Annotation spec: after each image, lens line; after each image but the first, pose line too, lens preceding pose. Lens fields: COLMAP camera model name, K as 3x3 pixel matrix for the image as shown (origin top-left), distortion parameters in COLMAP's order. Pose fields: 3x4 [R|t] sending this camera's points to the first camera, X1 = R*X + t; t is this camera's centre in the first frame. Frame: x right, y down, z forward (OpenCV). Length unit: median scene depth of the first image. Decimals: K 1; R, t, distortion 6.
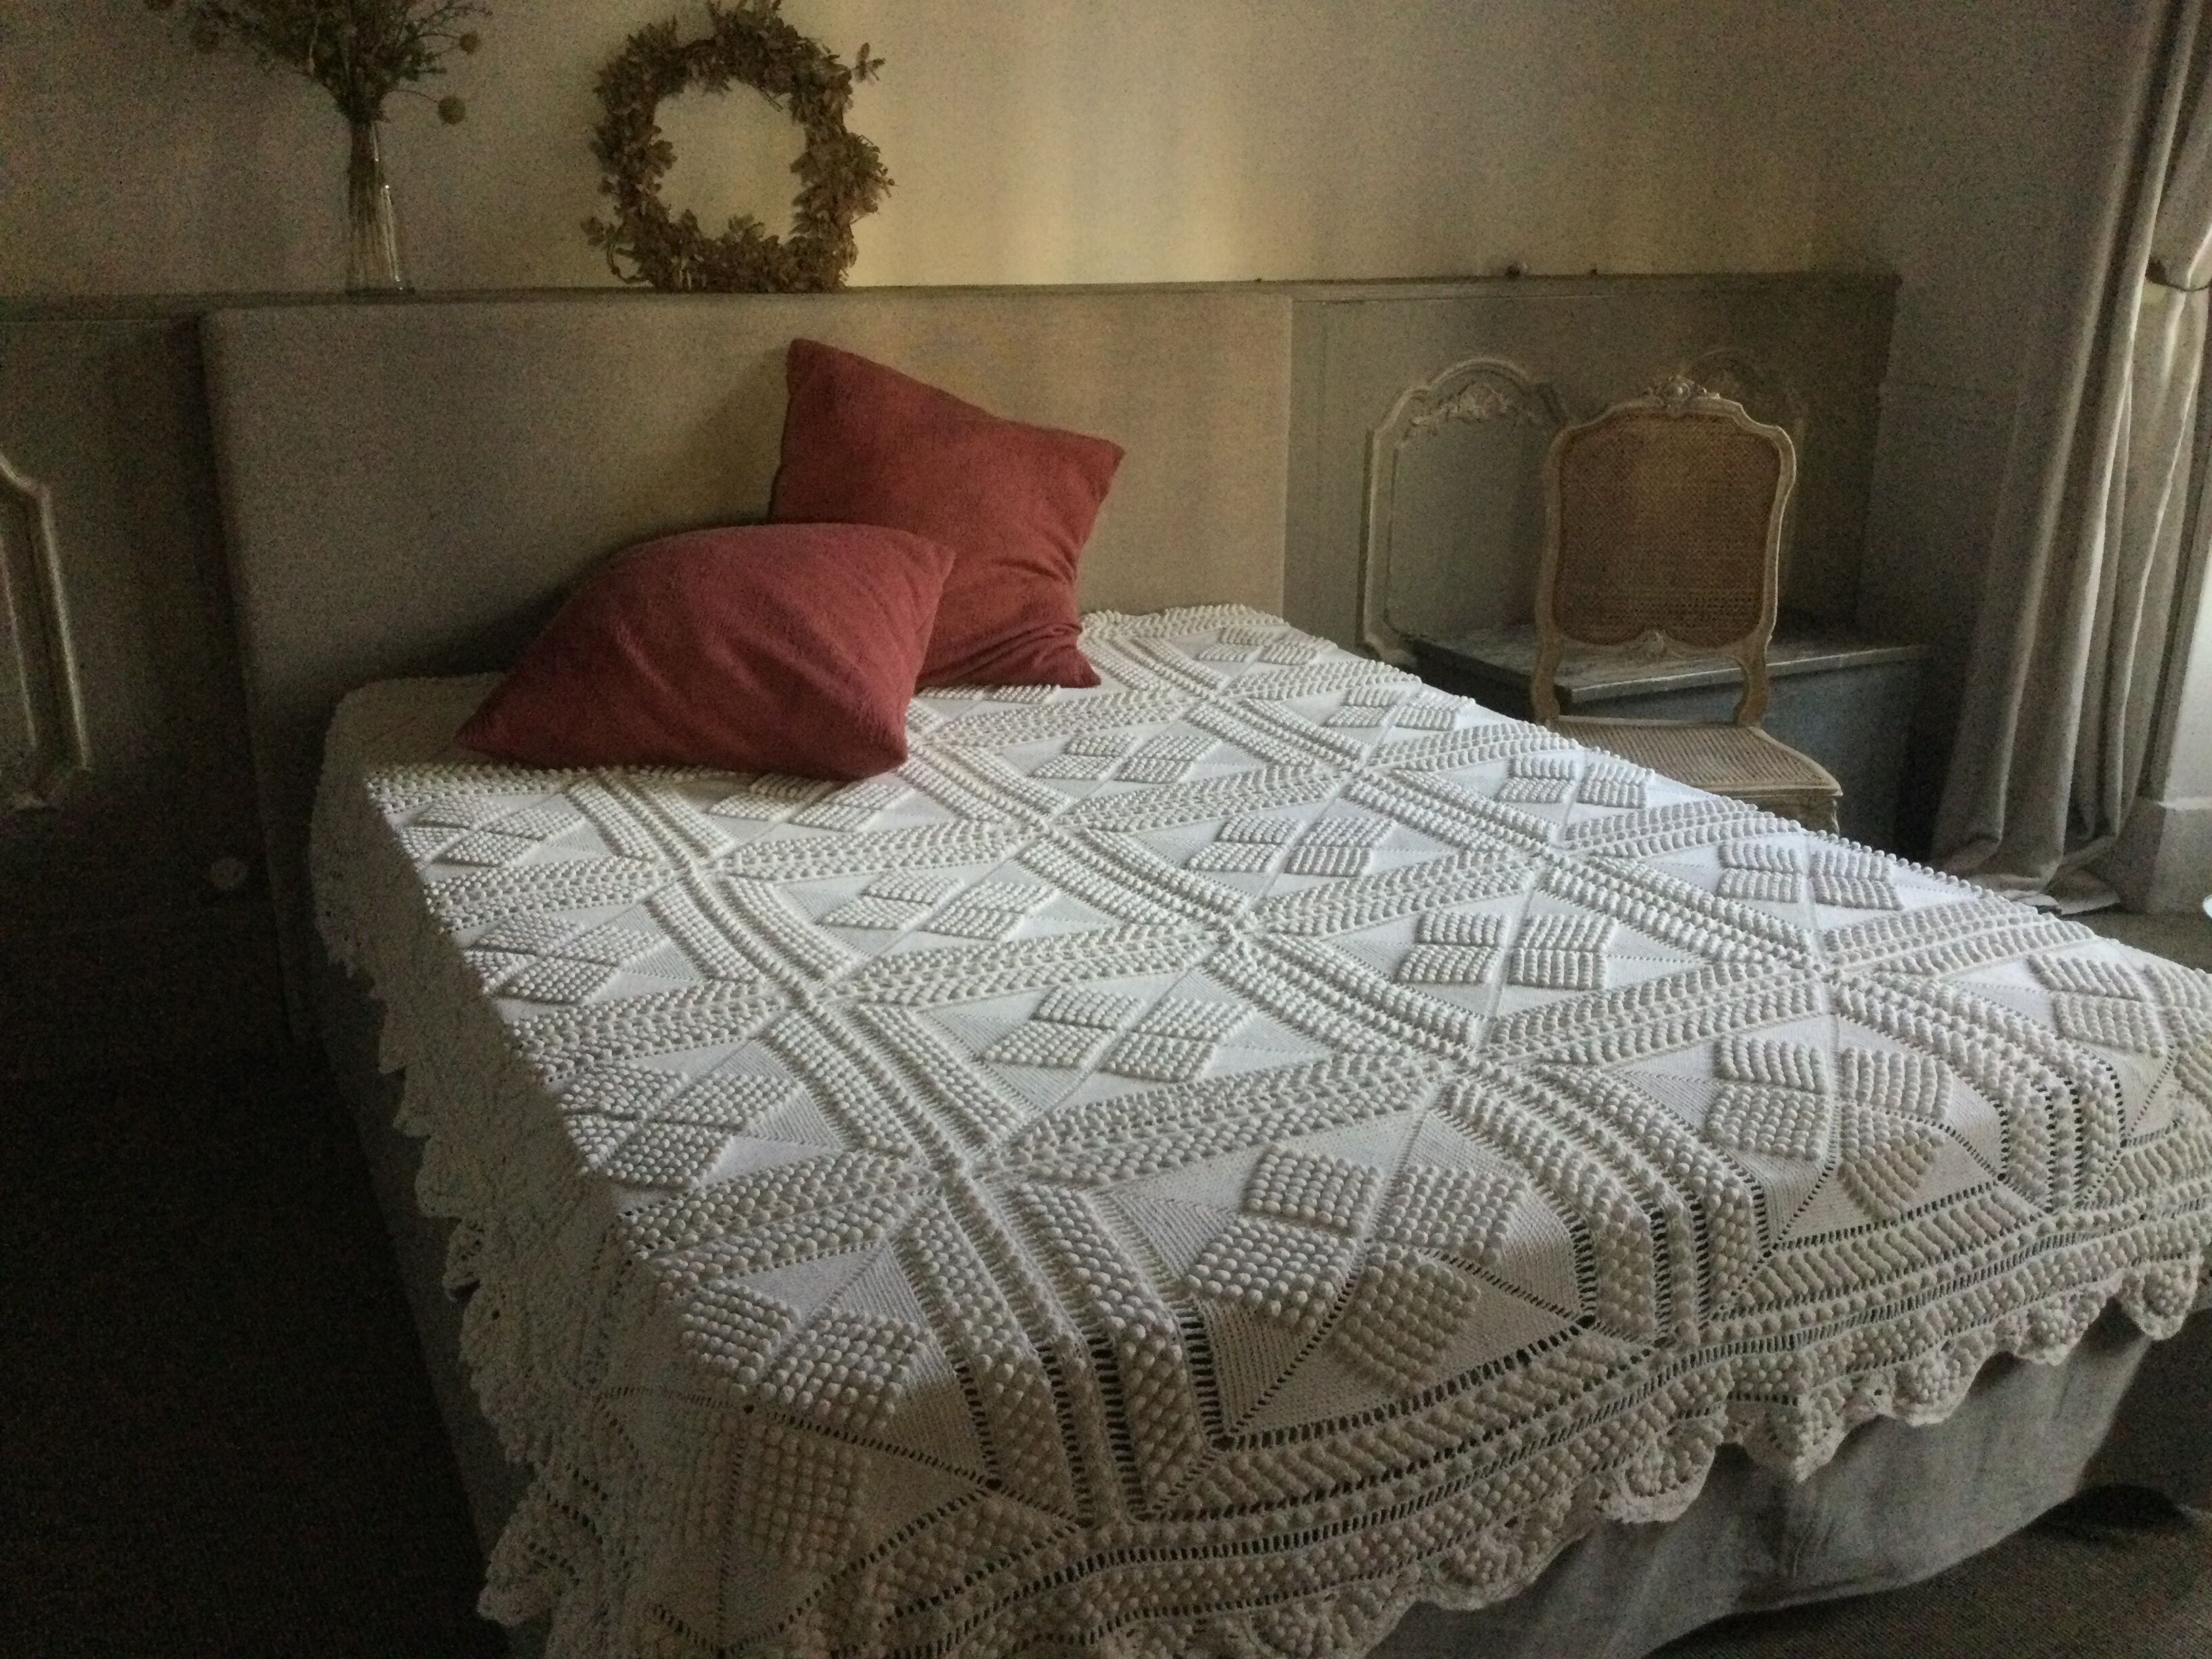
lens RADIAL K [[1970.0, 0, 1118.8], [0, 1970.0, 816.3], [0, 0, 1]] dist [0.146991, -0.315659]
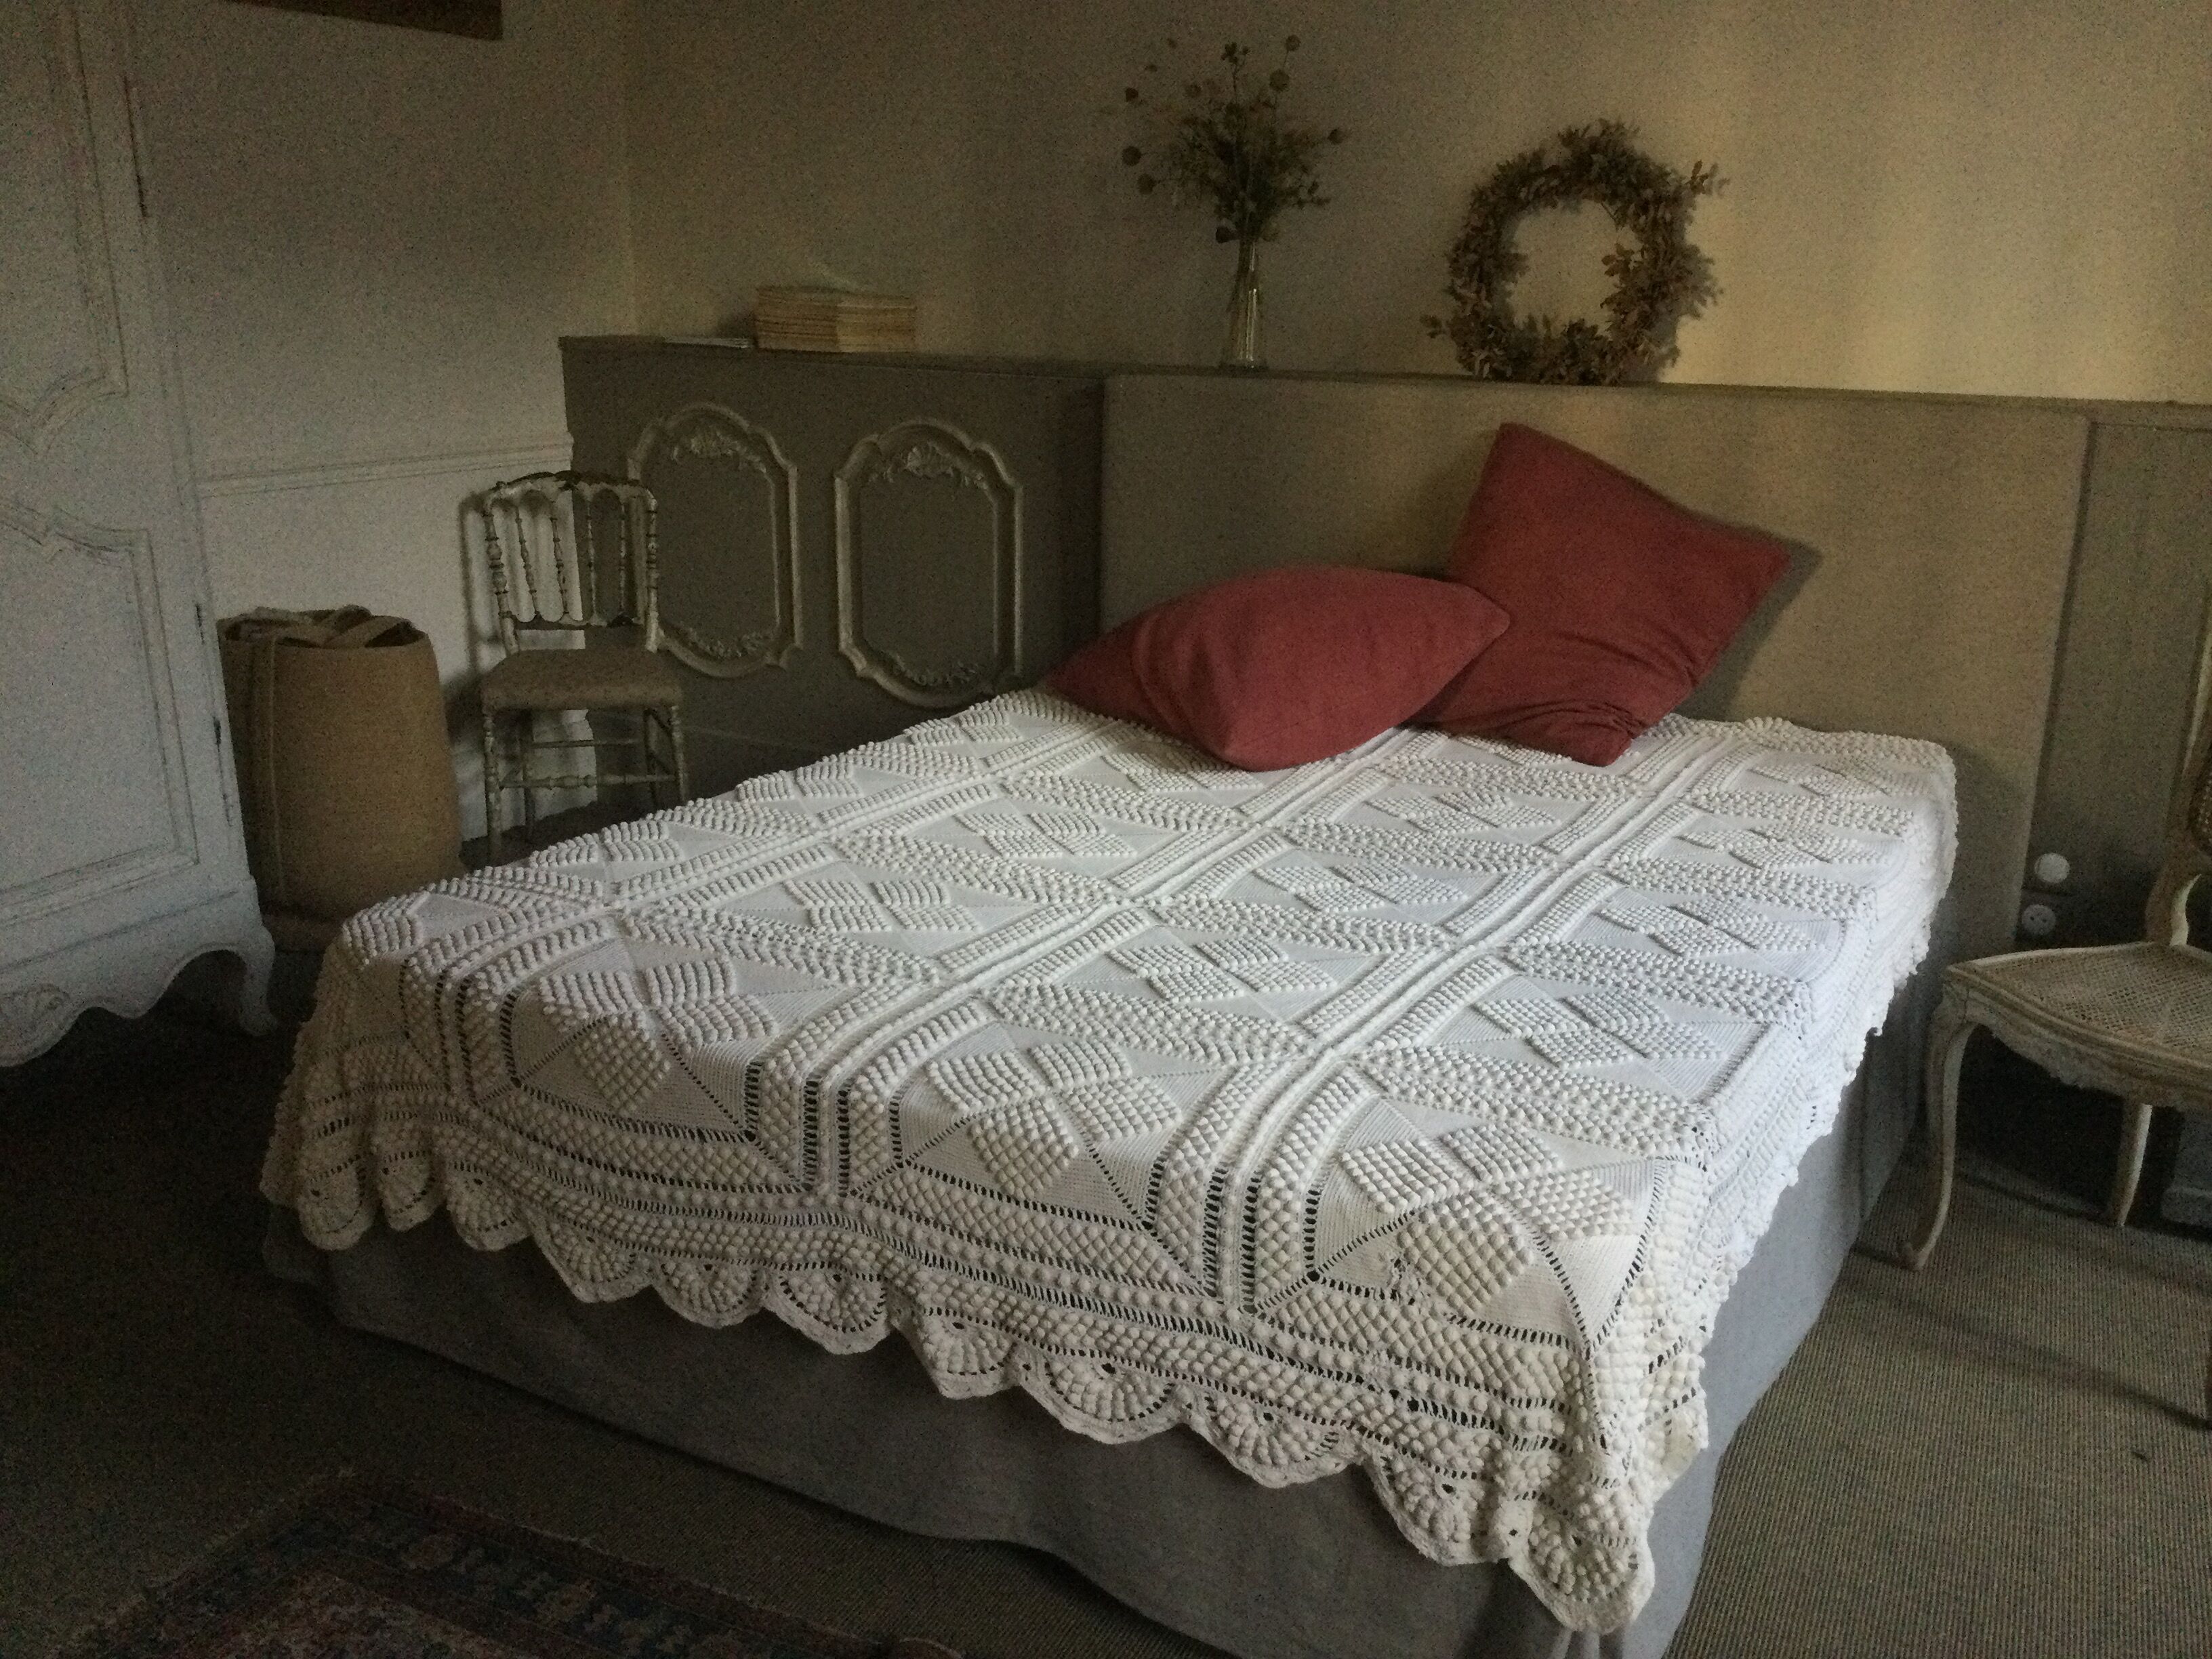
lens RADIAL K [[1970.0, 0, 1118.8], [0, 1970.0, 816.3], [0, 0, 1]] dist [0.146991, -0.315659]
pose [[0.547482, 0.222517, -0.806690, 0.666074], [-0.262580, 0.960992, 0.086873, -0.062032], [0.794553, 0.164260, 0.584554, 0.189400]]
